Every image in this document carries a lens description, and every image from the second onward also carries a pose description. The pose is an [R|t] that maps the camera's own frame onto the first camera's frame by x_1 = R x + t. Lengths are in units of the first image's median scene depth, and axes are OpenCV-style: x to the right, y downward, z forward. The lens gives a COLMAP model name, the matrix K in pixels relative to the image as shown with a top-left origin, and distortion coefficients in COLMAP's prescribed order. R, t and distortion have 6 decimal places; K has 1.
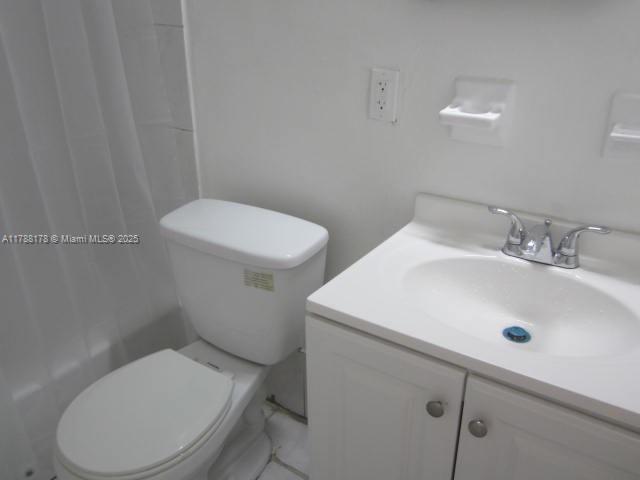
lens RADIAL K [[538.7, 0, 320.0], [0, 538.7, 240.0], [0, 0, 1]] dist [-0.012006, -0.001020]
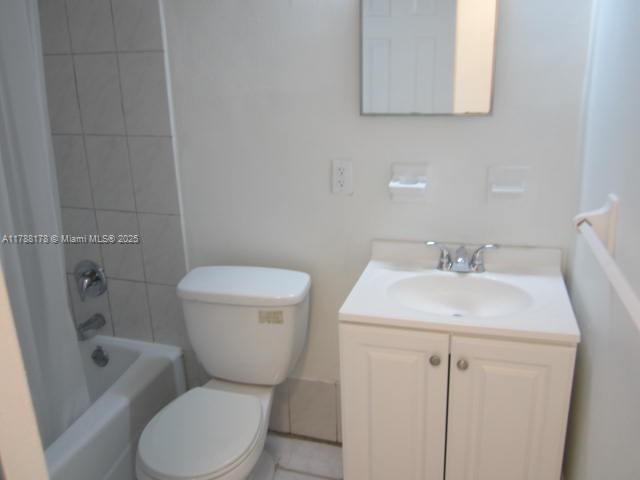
lens RADIAL K [[538.7, 0, 320.0], [0, 538.7, 240.0], [0, 0, 1]] dist [-0.012006, -0.001020]
pose [[0.957775, -0.116356, 0.262922, -0.382138], [0.147164, 0.983980, -0.100630, 0.044063], [-0.247001, 0.135073, 0.959555, -0.414384]]
